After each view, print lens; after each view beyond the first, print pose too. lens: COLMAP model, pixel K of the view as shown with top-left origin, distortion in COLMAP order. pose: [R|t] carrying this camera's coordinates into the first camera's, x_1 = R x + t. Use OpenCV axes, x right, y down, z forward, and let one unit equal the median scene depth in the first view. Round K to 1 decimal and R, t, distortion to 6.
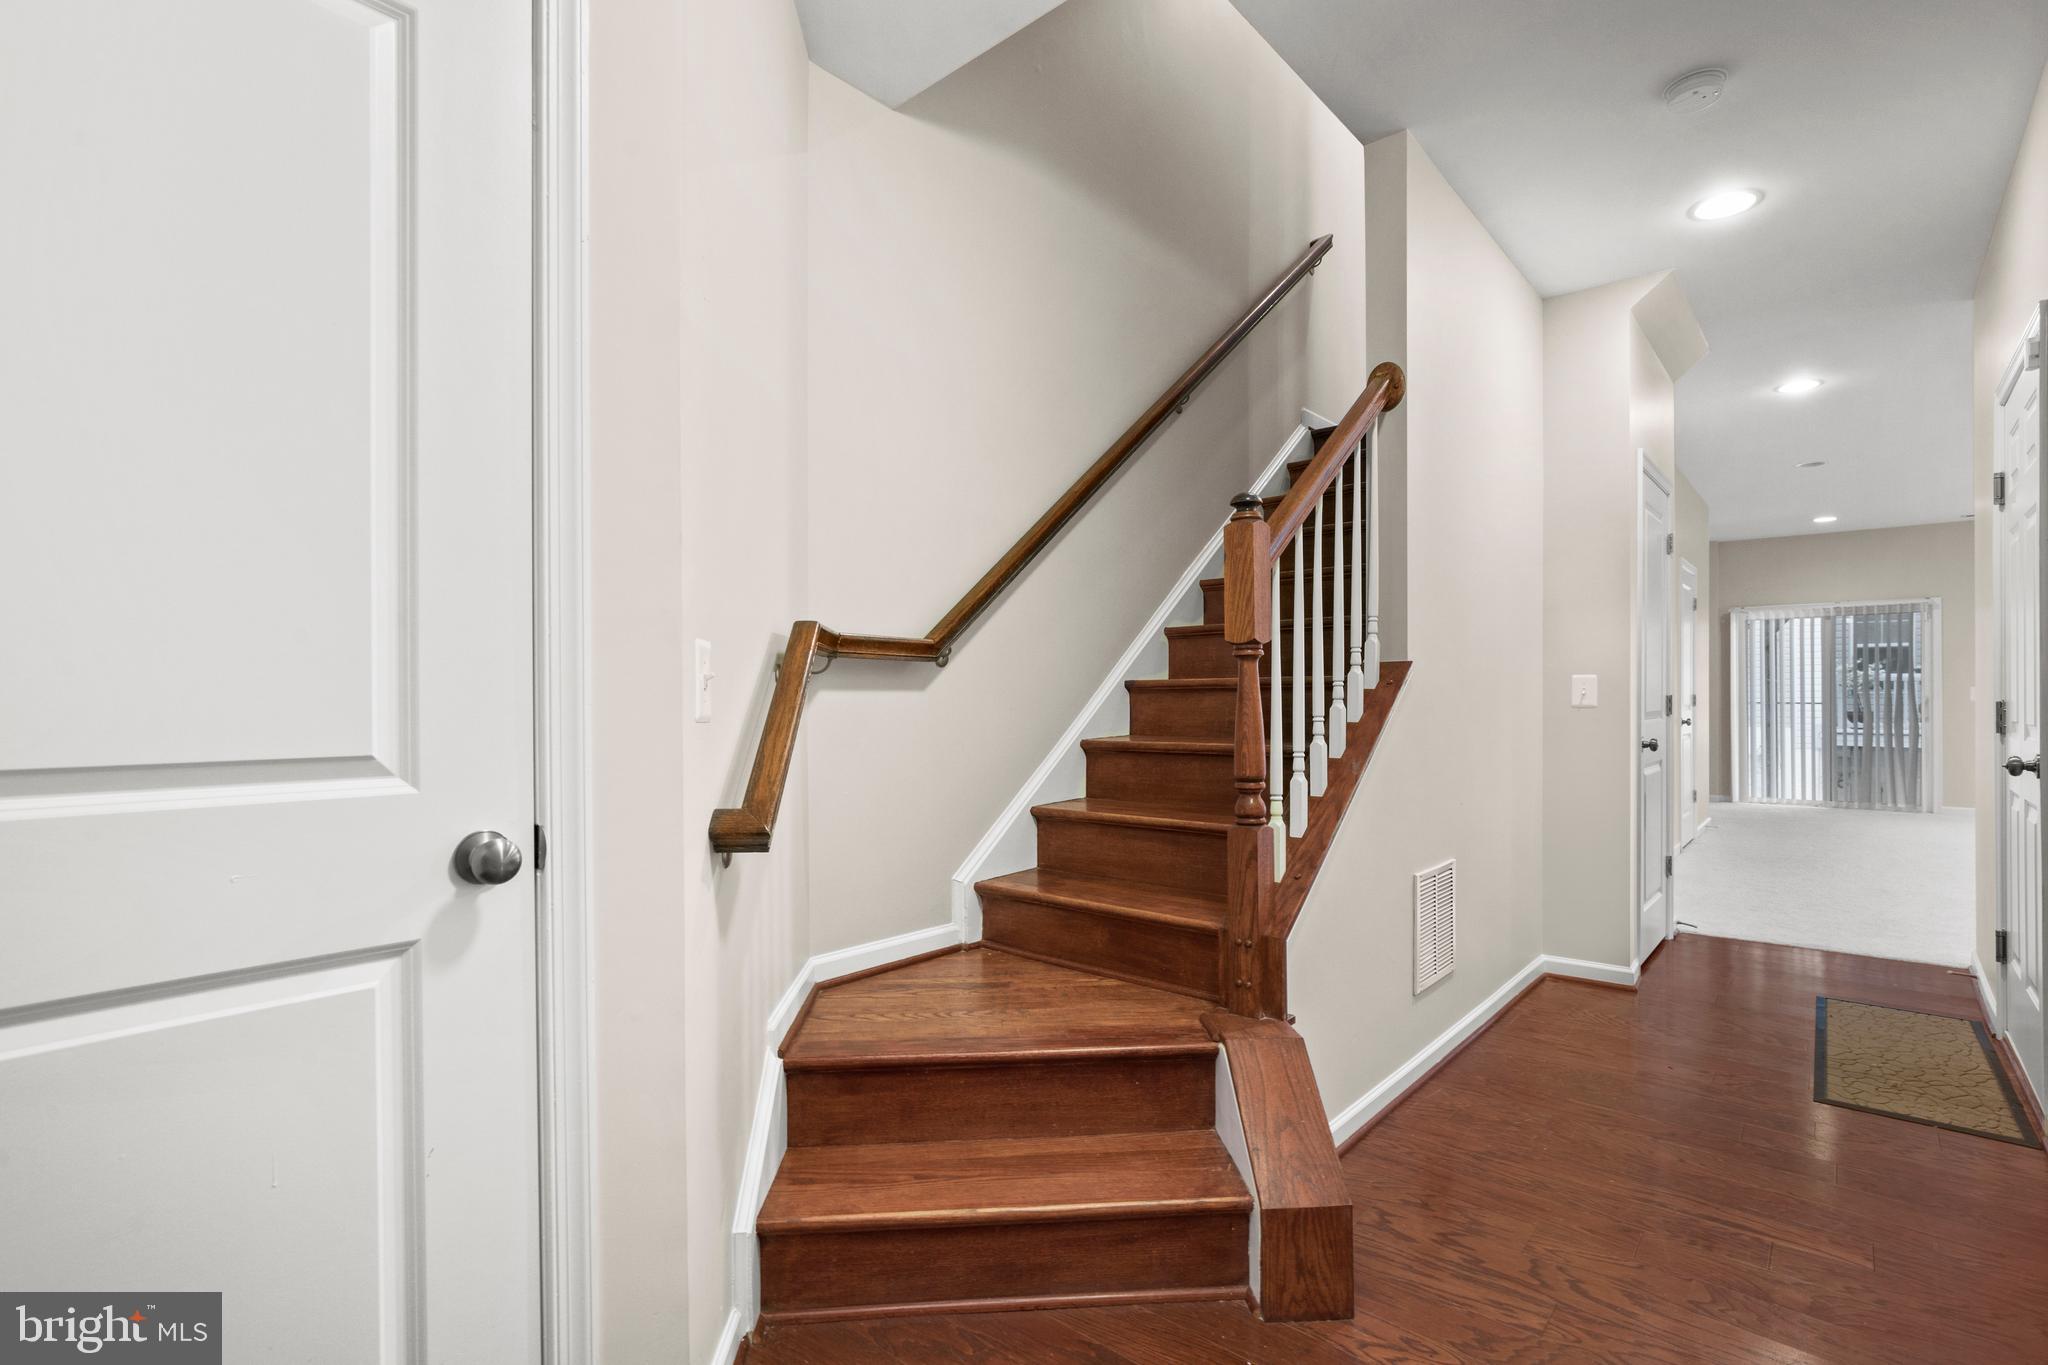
lens RADIAL K [[943.0, 0, 1031.3], [0, 943.0, 685.9], [0, 0, 1]] dist [-0.037688, 0.010973]
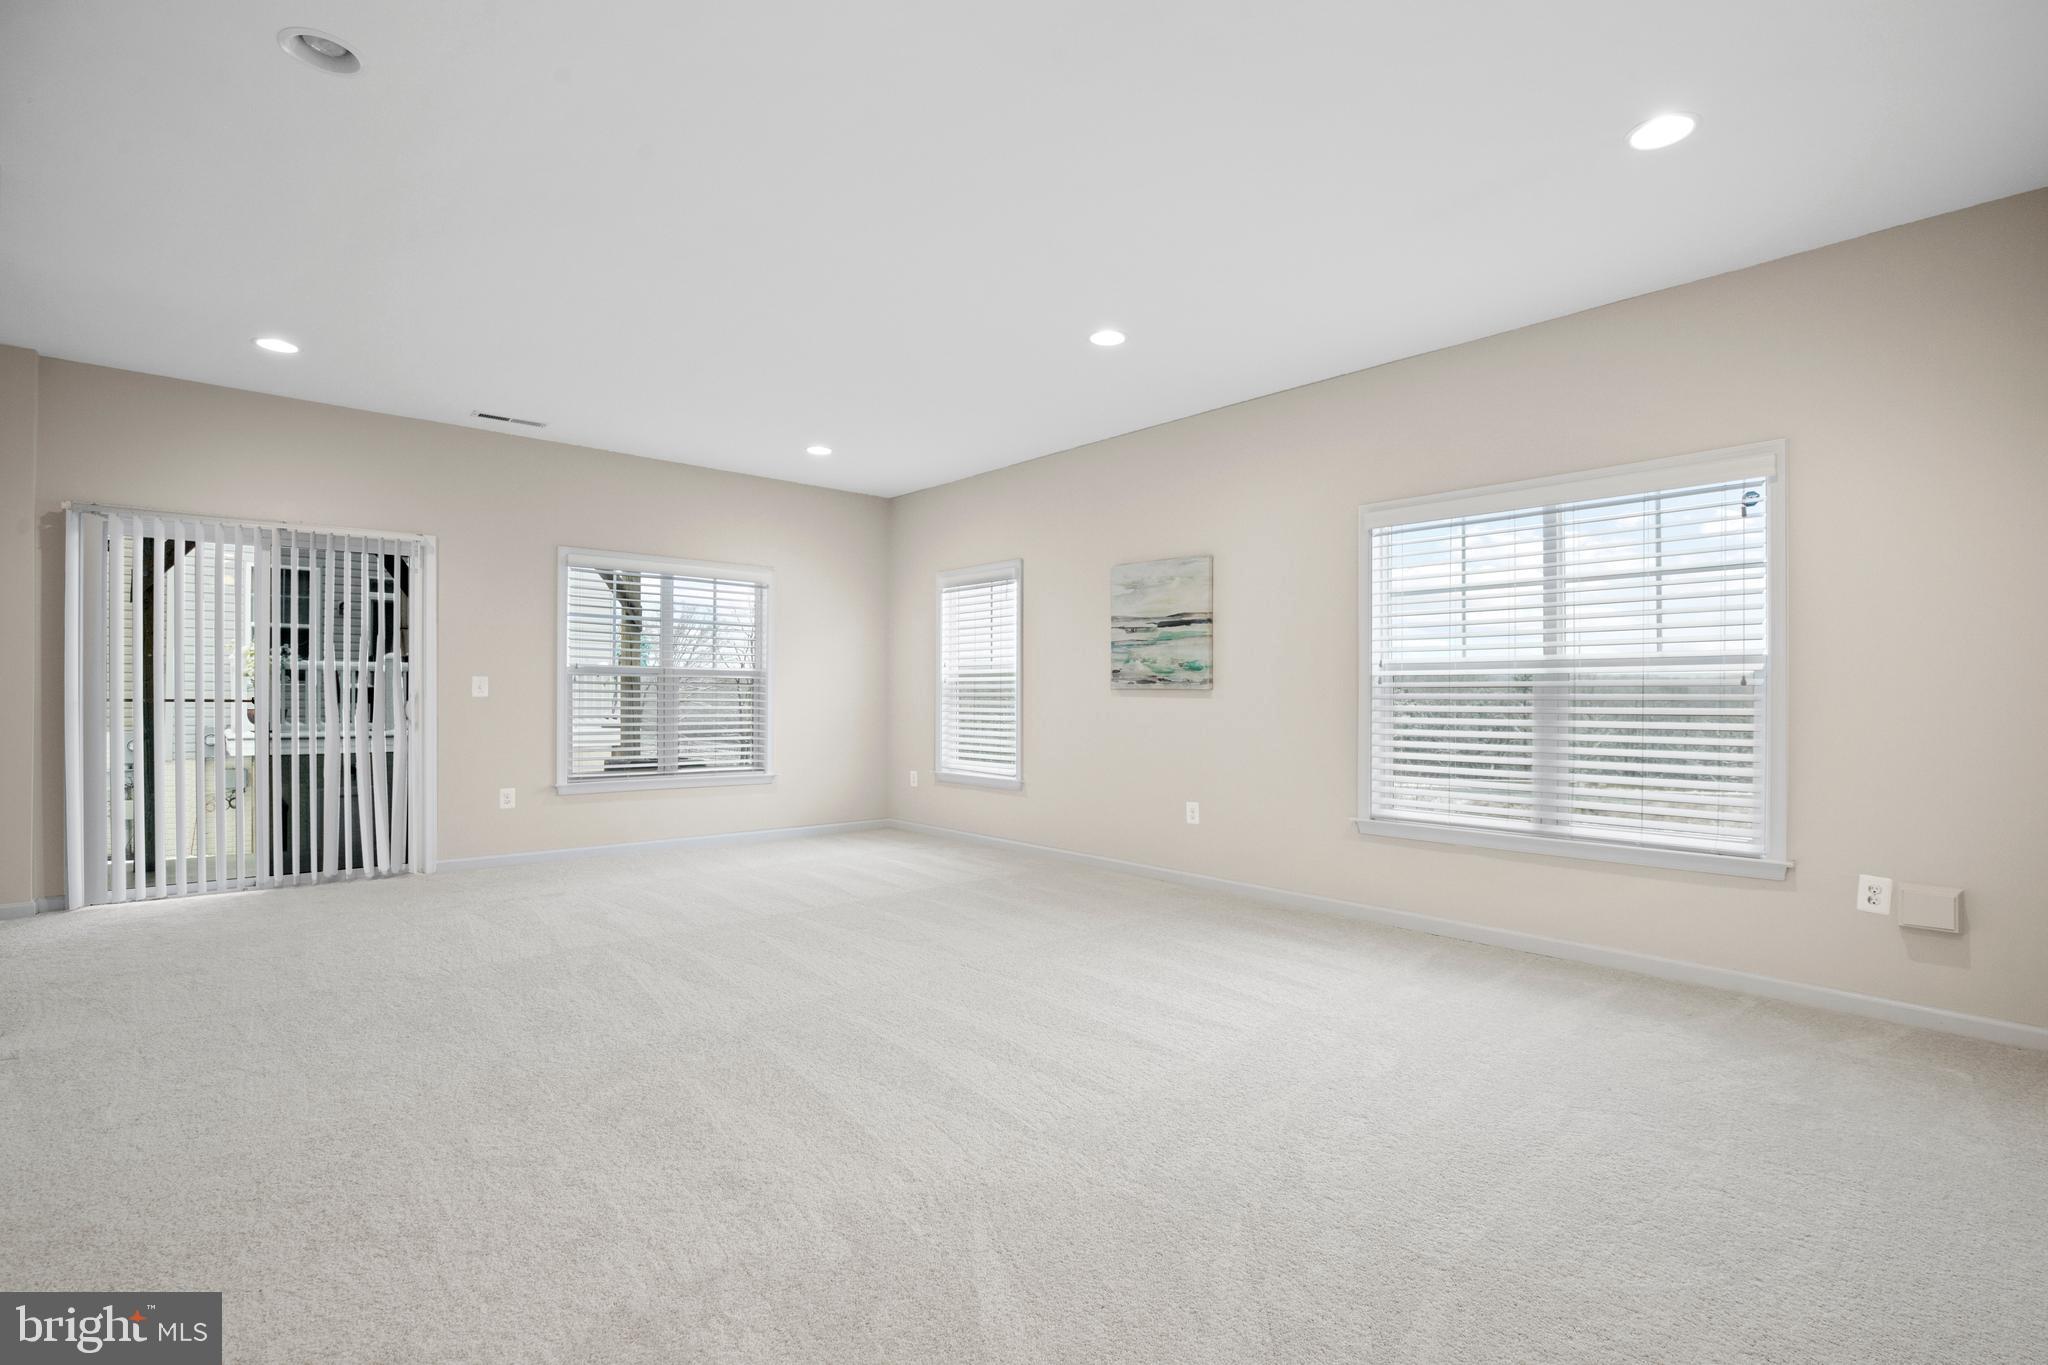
lens RADIAL K [[943.0, 0, 1031.3], [0, 943.0, 685.9], [0, 0, 1]] dist [-0.037688, 0.010973]
pose [[0.123103, 0.002164, 0.992392, 0.364737], [-0.002676, 0.999995, -0.001849, 0.008891], [-0.992390, -0.002428, 0.123108, 0.468835]]
